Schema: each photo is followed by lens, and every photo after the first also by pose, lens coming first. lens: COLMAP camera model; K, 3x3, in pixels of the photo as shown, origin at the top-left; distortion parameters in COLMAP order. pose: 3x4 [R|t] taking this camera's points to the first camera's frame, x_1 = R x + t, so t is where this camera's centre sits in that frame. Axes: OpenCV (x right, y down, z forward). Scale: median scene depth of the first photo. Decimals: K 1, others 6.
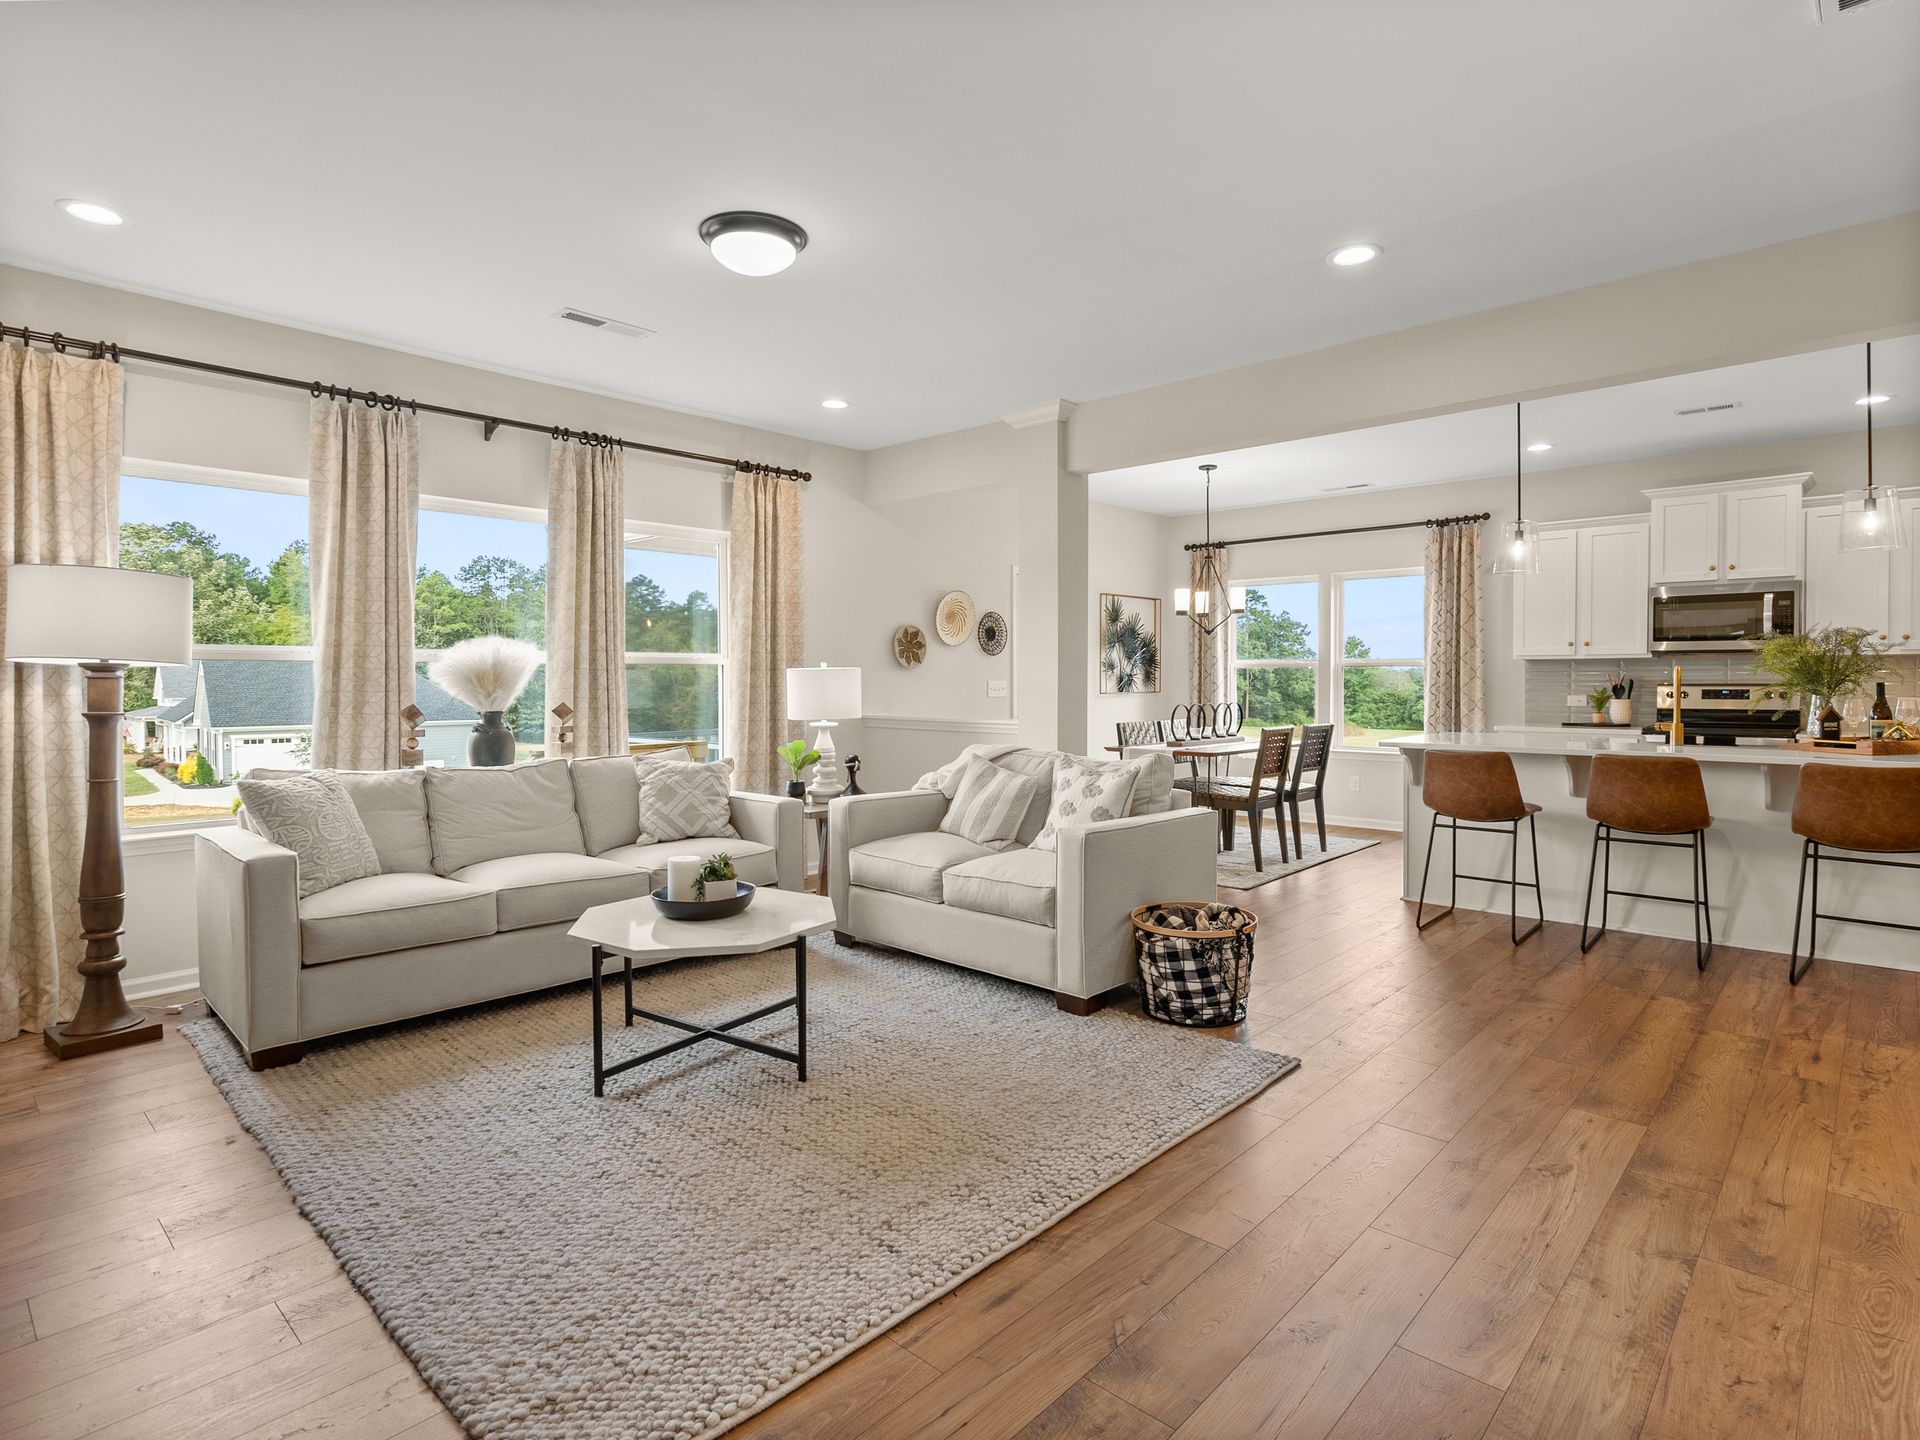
lens RADIAL K [[1012.4, 0, 966.5], [0, 1012.4, 690.7], [0, 0, 1]] dist [-0.006588, 0.002762]
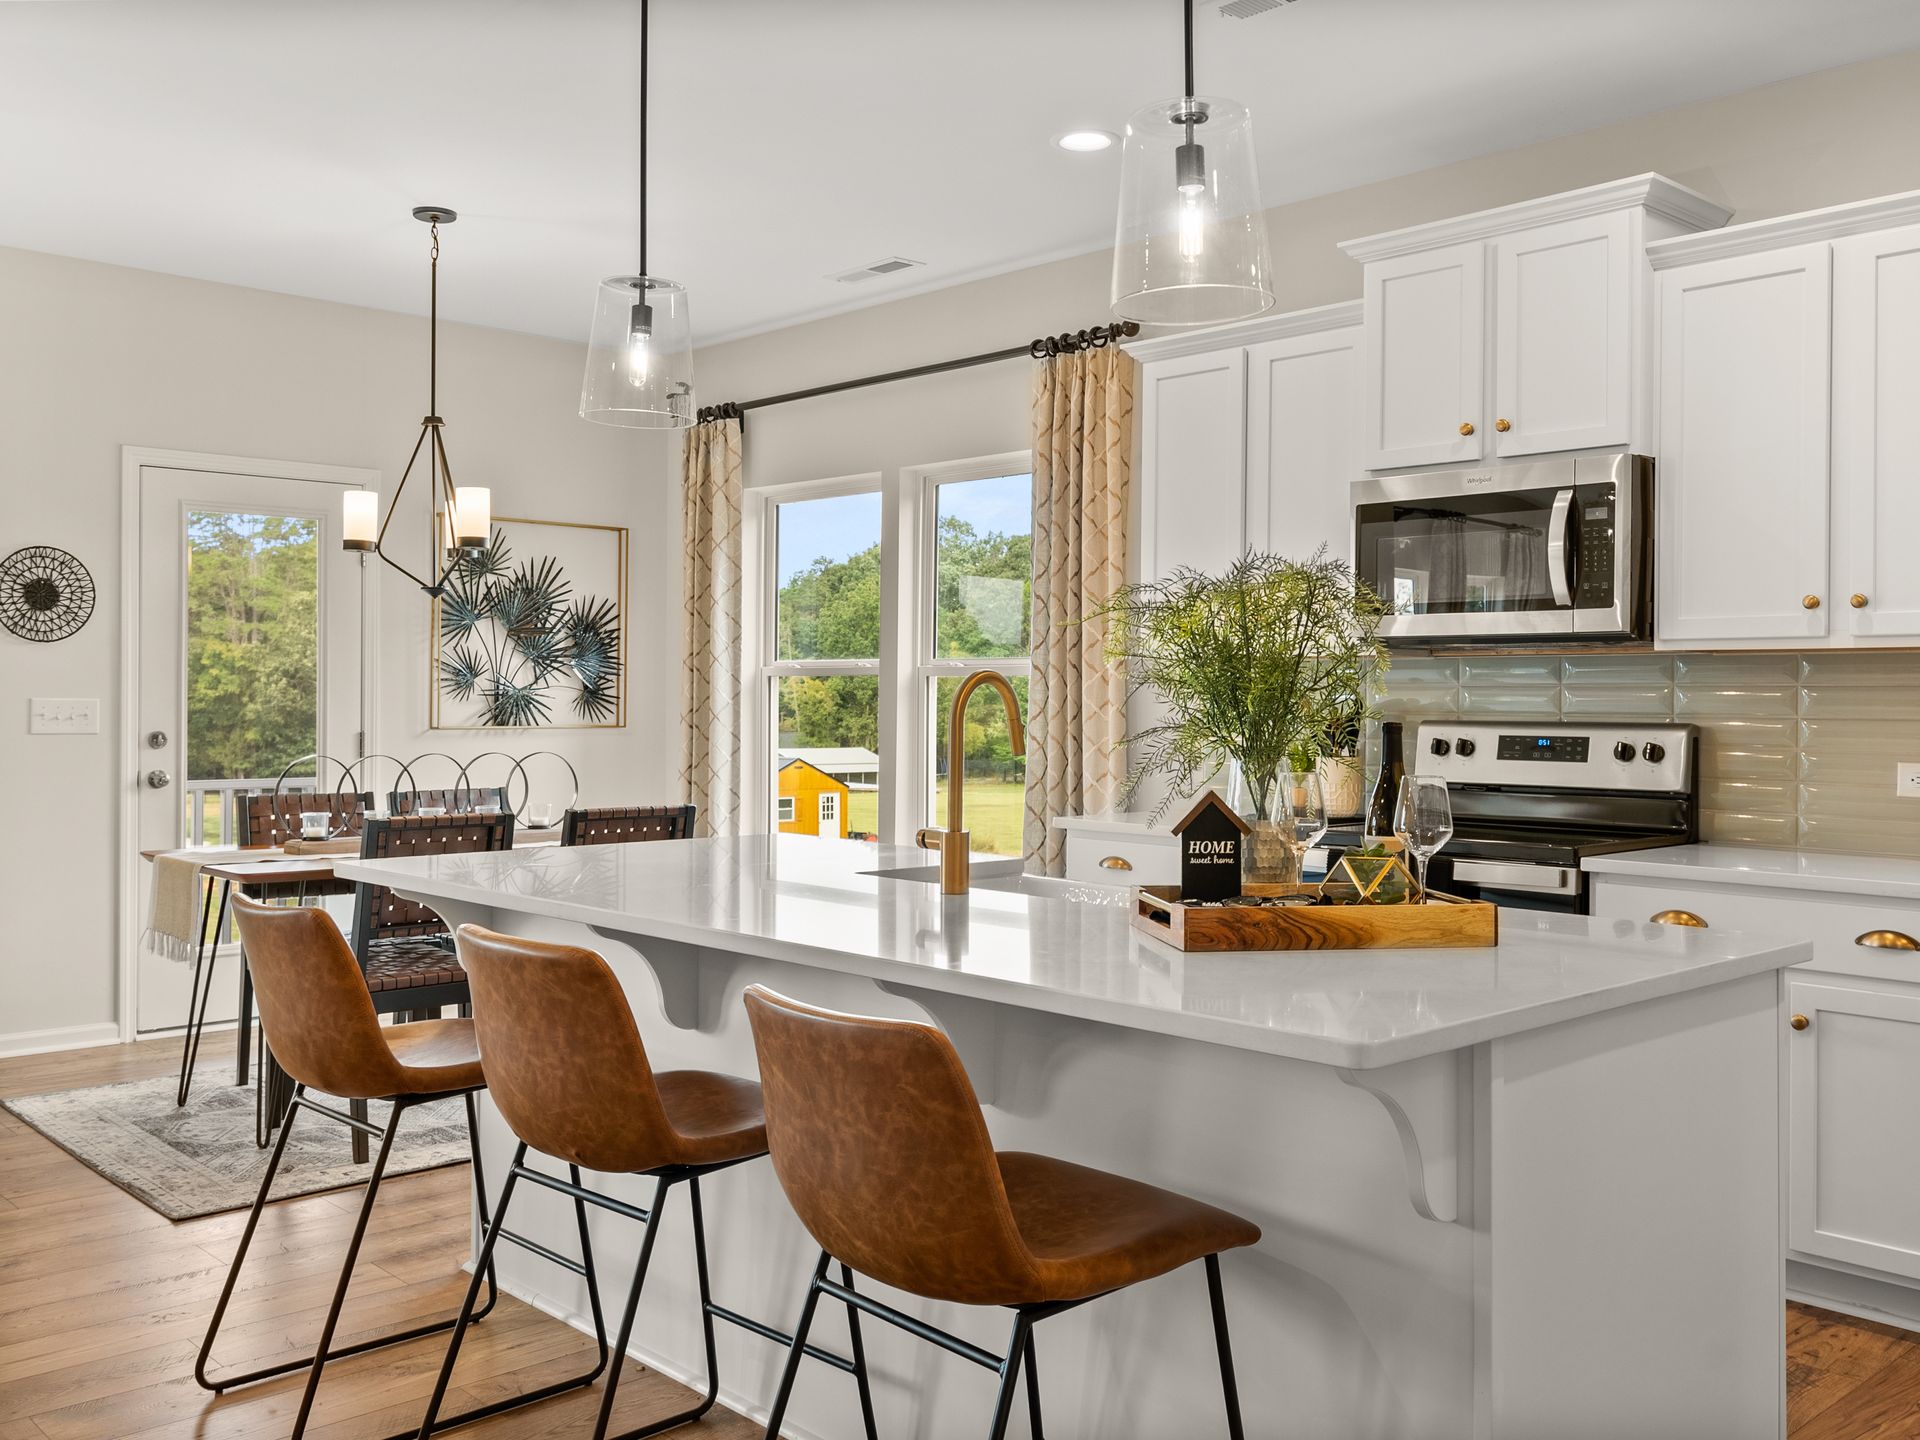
lens RADIAL K [[1736.4, 0, 960.4], [0, 1736.4, 701.3], [0, 0, 1]] dist [0.013699, 0.007723]
pose [[0.996979, 0.010022, -0.077020, 0.545268], [-0.010828, 0.999891, -0.010064, -0.005465], [0.076911, 0.010867, 0.996979, 0.281454]]
